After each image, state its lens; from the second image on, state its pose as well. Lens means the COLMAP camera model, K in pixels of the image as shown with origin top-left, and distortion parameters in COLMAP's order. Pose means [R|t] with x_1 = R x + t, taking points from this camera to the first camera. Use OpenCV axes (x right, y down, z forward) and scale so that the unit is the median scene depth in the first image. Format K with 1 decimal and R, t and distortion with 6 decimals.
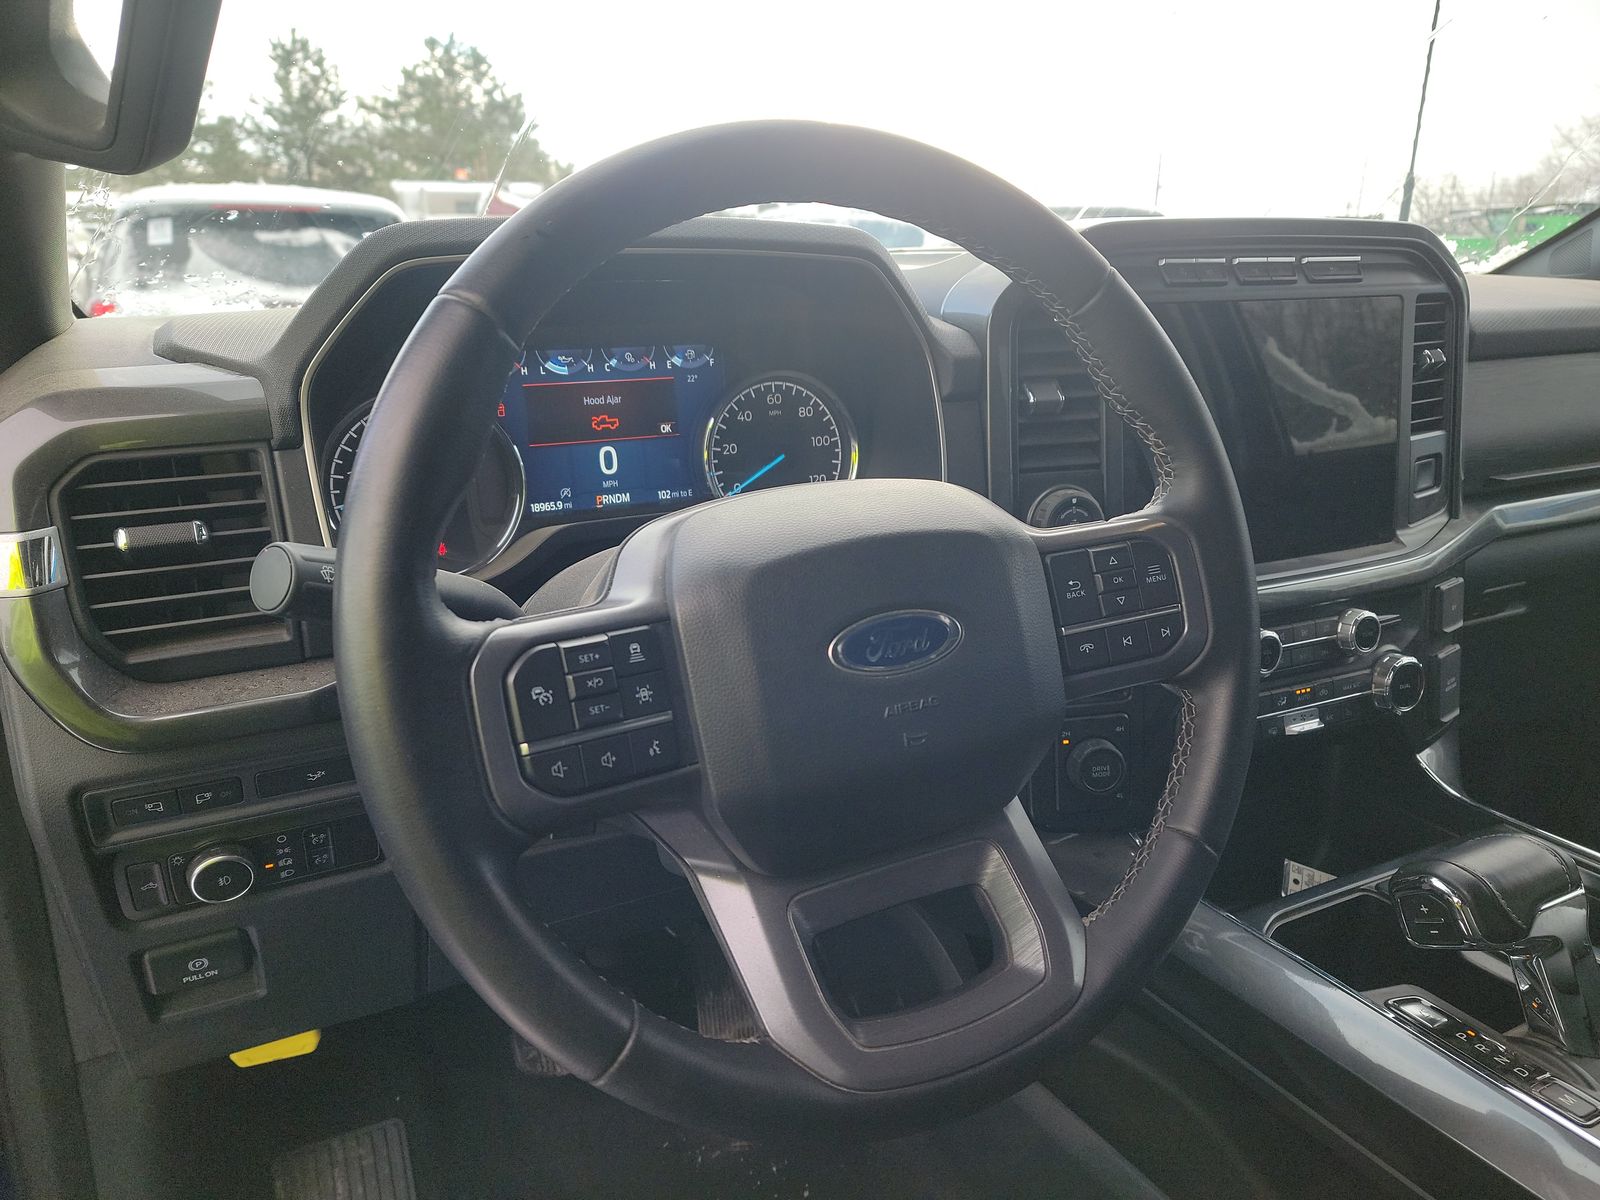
lens RADIAL K [[1103.8, 0, 796.1], [0, 1103.8, 623.3], [0, 0, 1]] dist [0.058961, -0.004999]
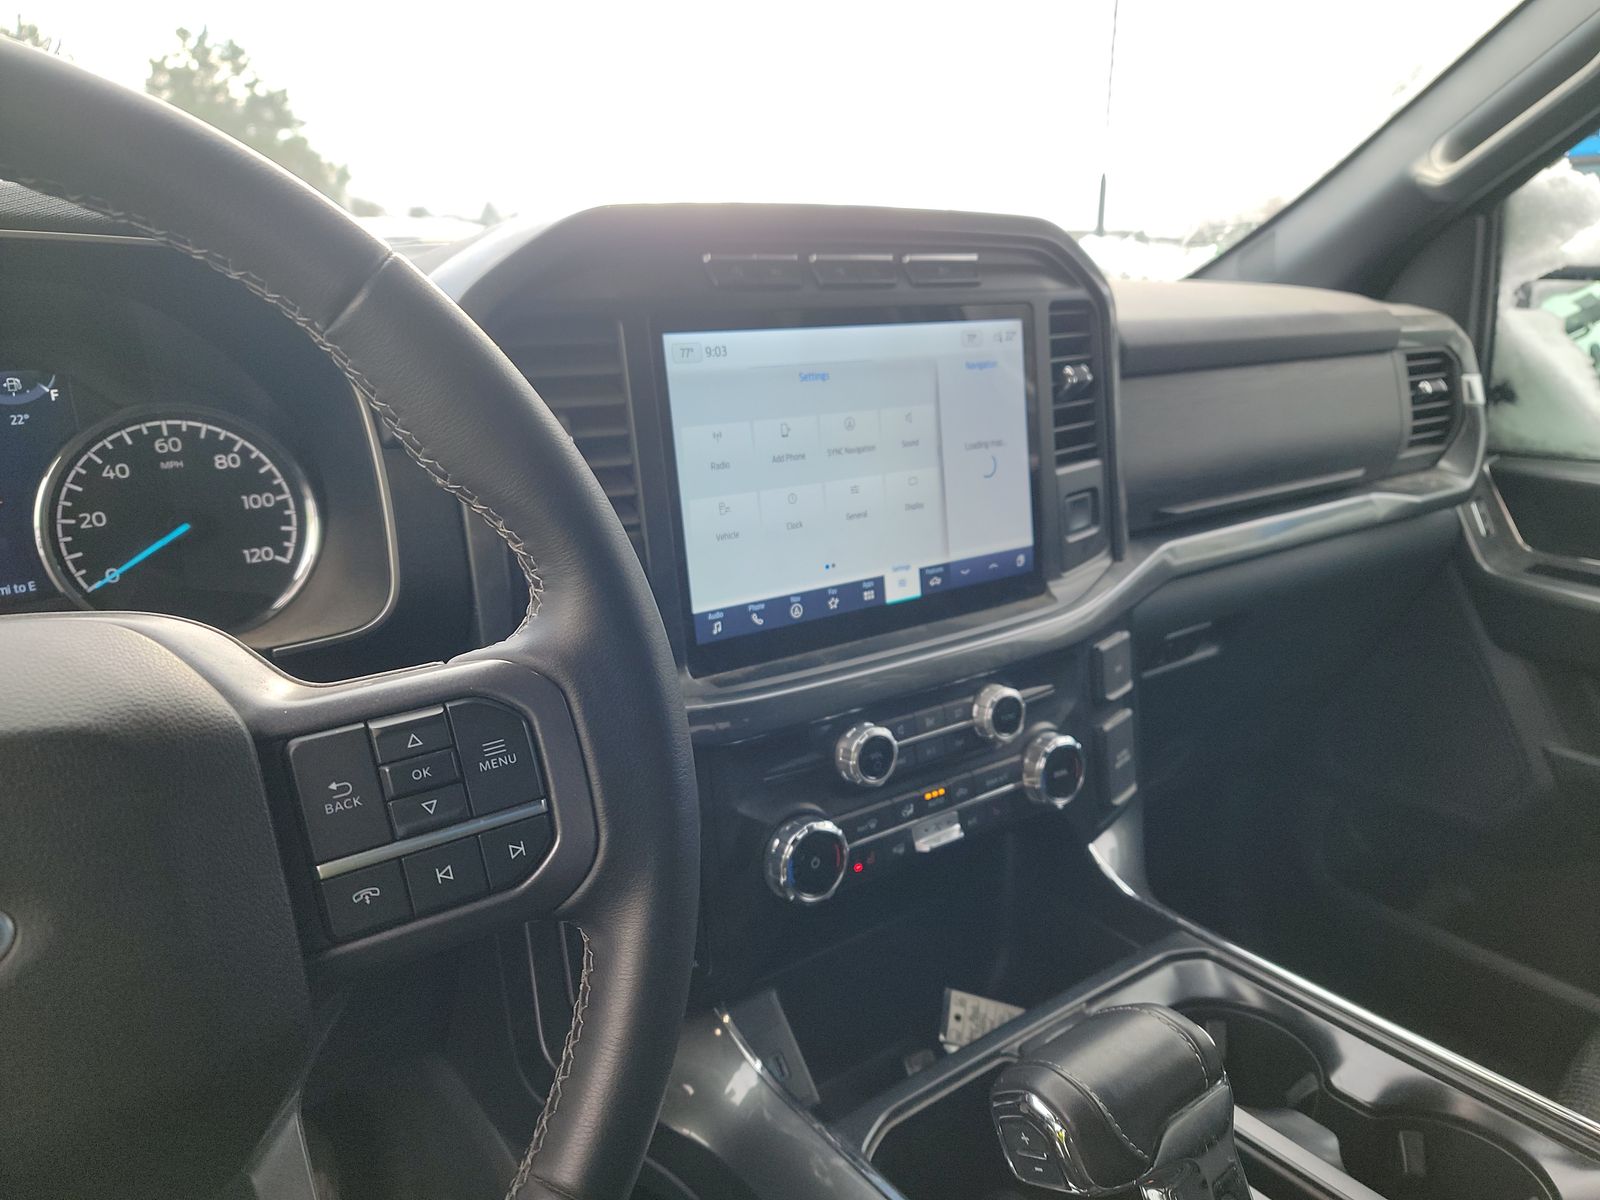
lens RADIAL K [[1094.4, 0, 810.0], [0, 1094.4, 602.2], [0, 0, 1]] dist [0.062773, -0.044786]
pose [[0.987475, -0.047719, 0.150388, 0.252750], [0.050553, 0.998608, -0.015074, -0.068515], [-0.149459, 0.022487, 0.988512, 0.233931]]
